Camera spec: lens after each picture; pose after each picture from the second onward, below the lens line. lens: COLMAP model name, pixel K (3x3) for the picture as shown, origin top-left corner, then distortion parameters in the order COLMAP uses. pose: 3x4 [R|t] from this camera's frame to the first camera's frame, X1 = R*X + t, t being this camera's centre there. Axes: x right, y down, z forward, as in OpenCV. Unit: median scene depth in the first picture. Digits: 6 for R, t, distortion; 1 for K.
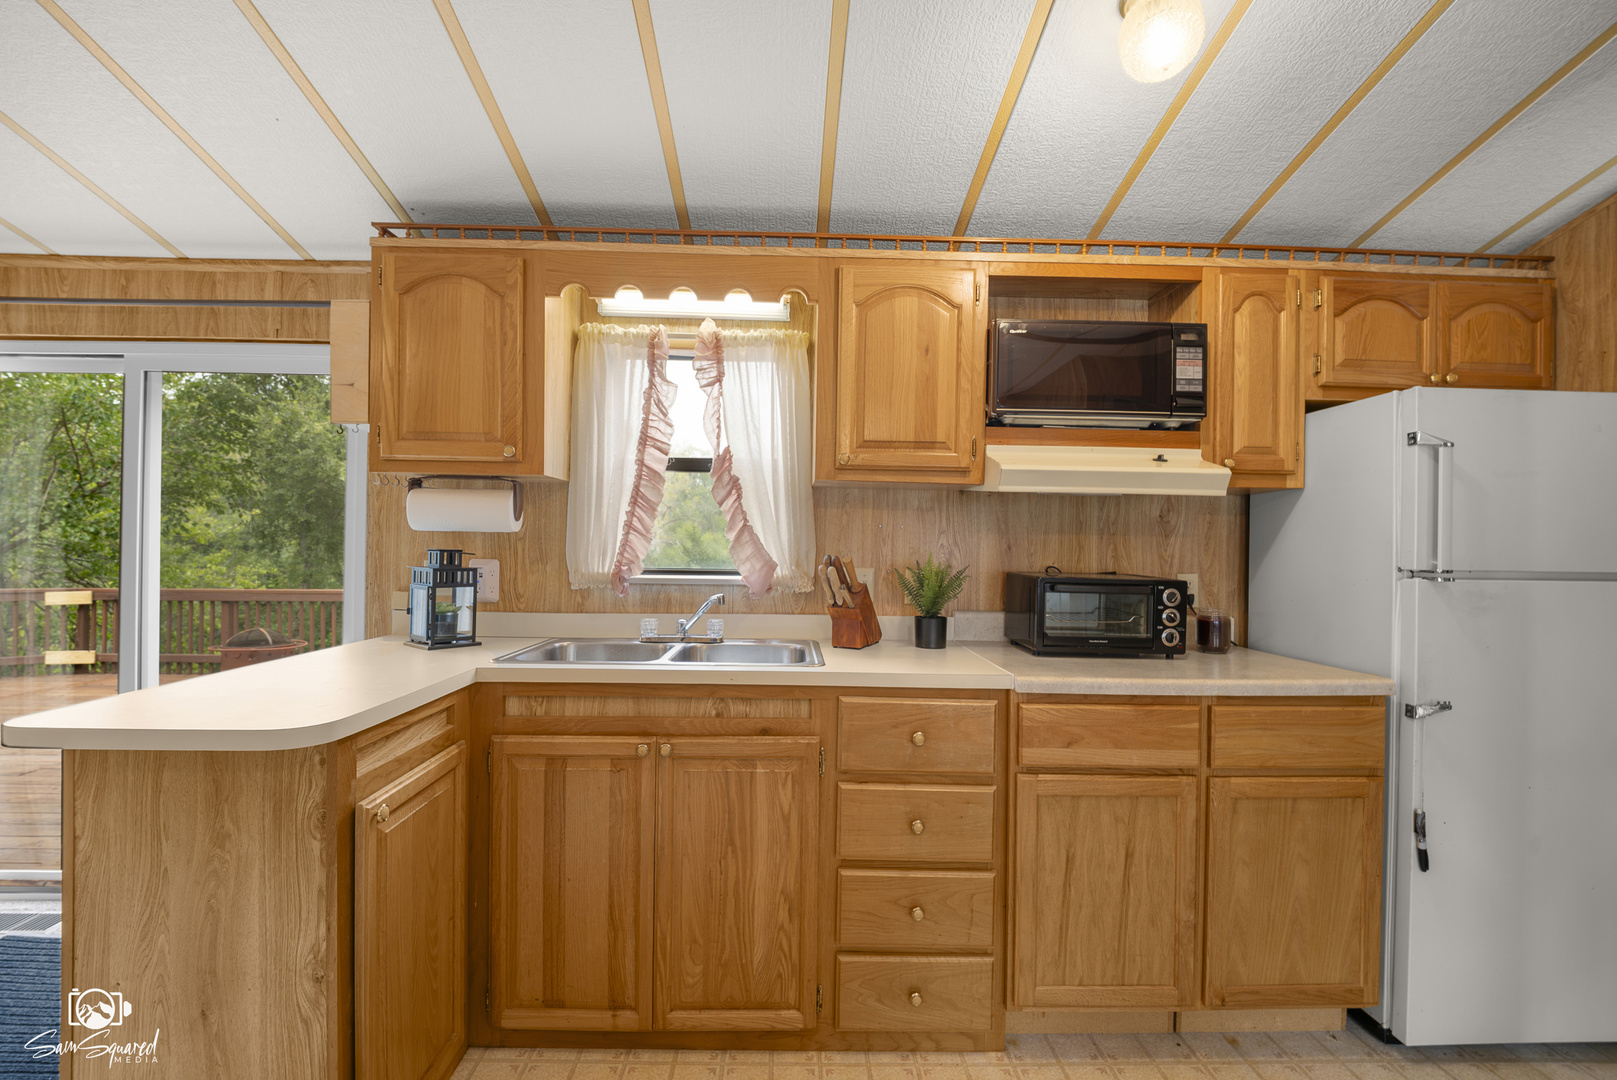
lens RADIAL K [[660.8, 0, 787.0], [0, 660.8, 547.3], [0, 0, 1]] dist [-0.006404, -0.006178]
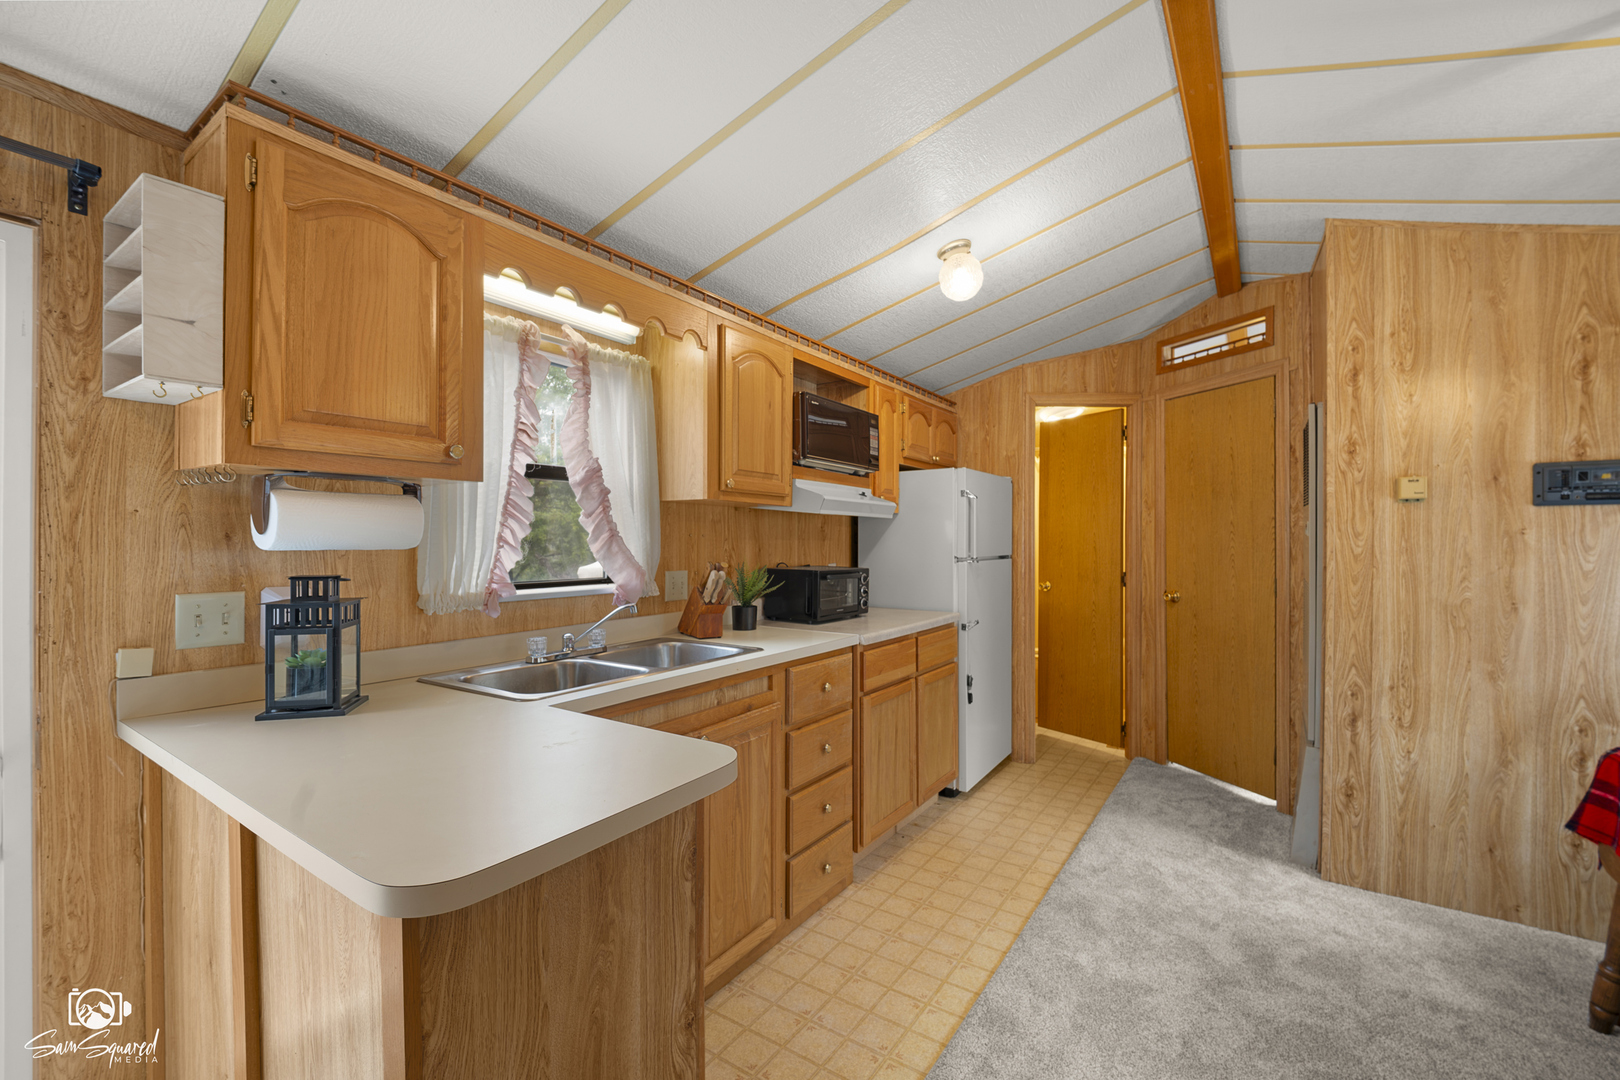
lens RADIAL K [[662.1, 0, 795.2], [0, 662.1, 538.3], [0, 0, 1]] dist [-0.006404, -0.006178]
pose [[0.587379, -0.013367, 0.809202, -0.842365], [0.009026, 0.999910, 0.009965, -0.042959], [-0.809262, 0.001450, 0.587446, 0.174071]]
